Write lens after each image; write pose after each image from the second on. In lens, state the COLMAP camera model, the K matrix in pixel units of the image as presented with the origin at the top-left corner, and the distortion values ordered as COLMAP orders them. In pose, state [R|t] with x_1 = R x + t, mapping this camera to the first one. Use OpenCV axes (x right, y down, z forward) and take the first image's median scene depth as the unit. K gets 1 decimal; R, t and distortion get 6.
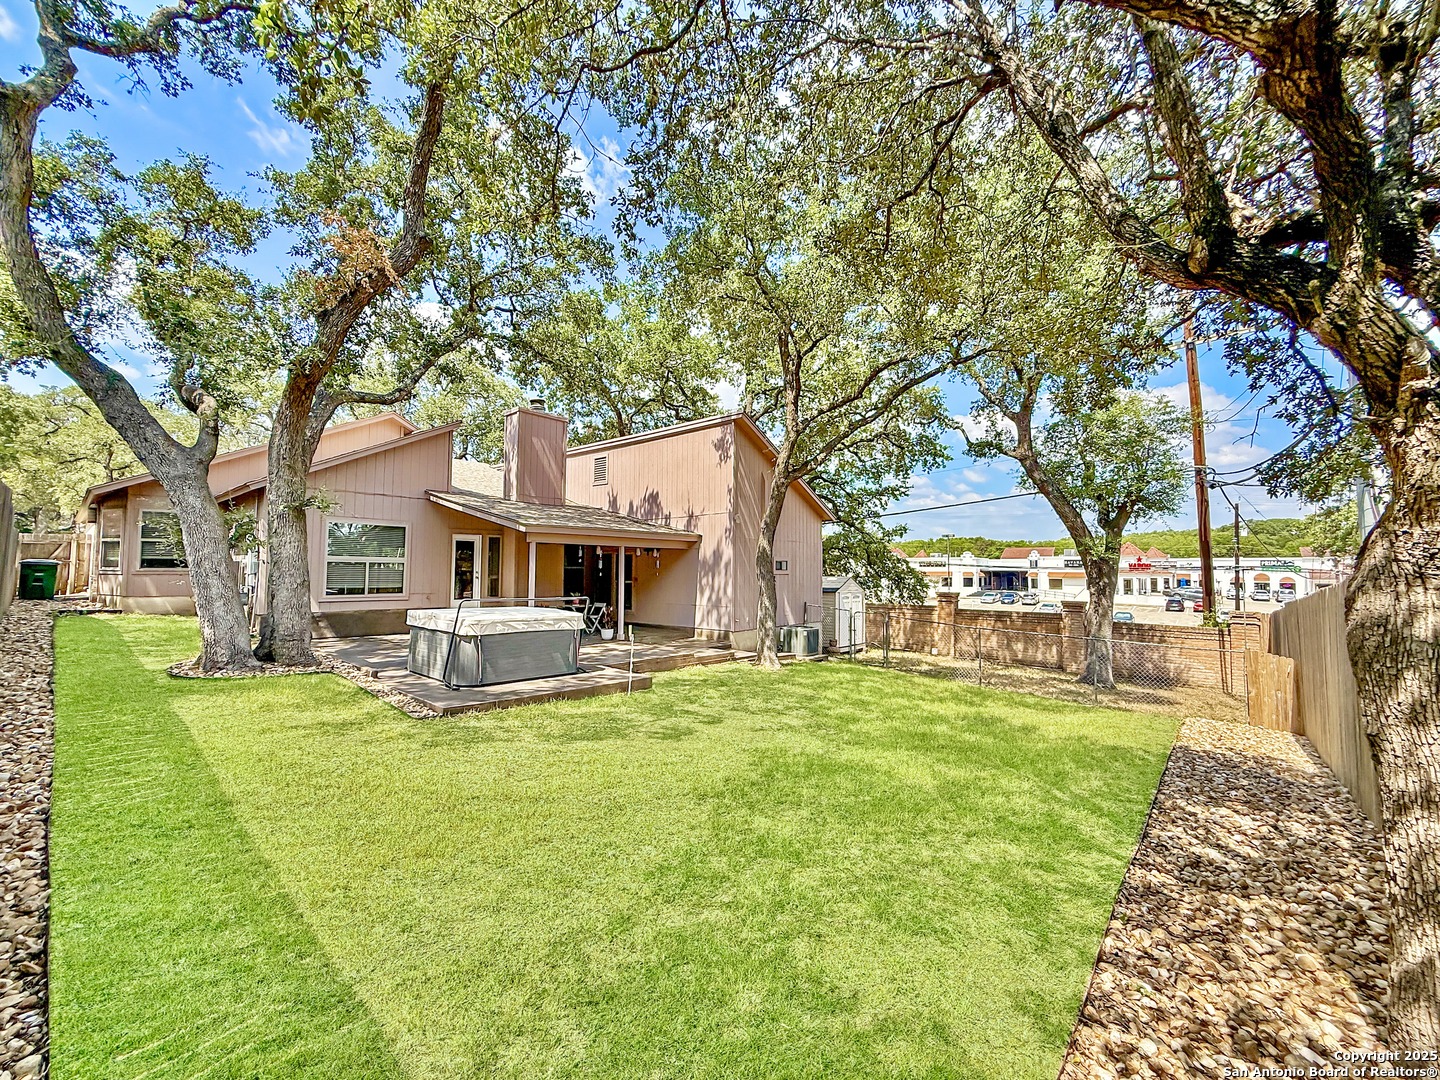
lens RADIAL K [[618.2, 0, 714.3], [0, 618.2, 535.4], [0, 0, 1]] dist [-0.000567, 0.000920]
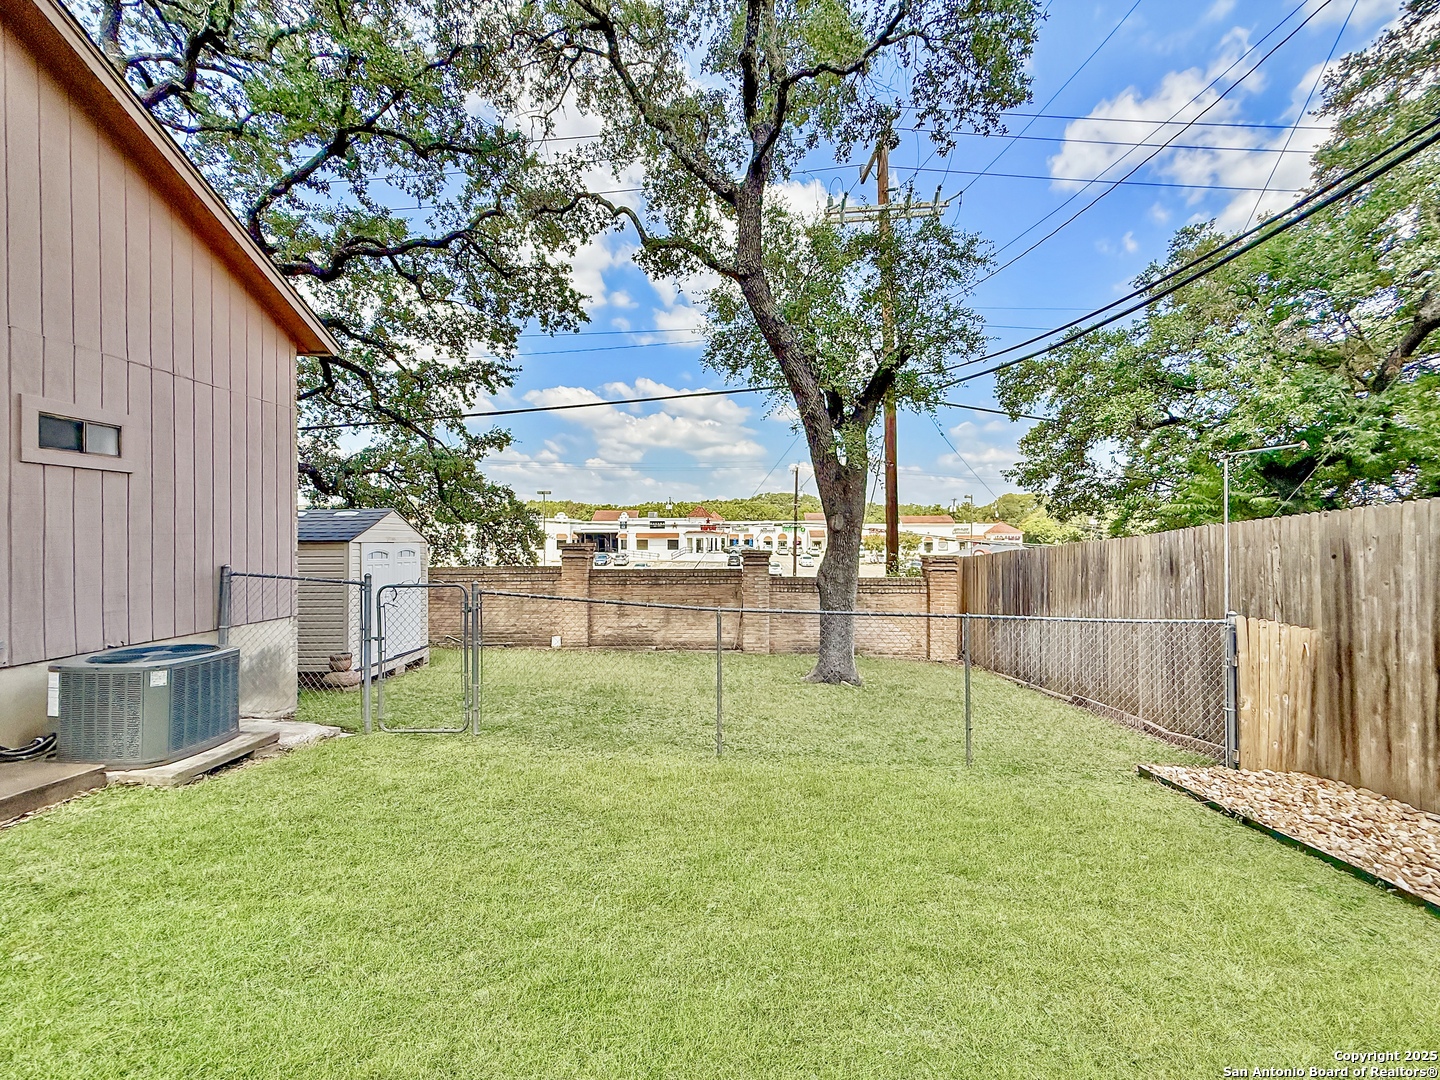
lens RADIAL K [[578.3, 0, 714.1], [0, 578.3, 538.7], [0, 0, 1]] dist [-0.001220, 0.000019]
pose [[0.785119, -0.011168, 0.619244, 0.083859], [-0.022953, 0.998626, 0.047112, 0.037434], [-0.618919, -0.051202, 0.783784, 0.304671]]
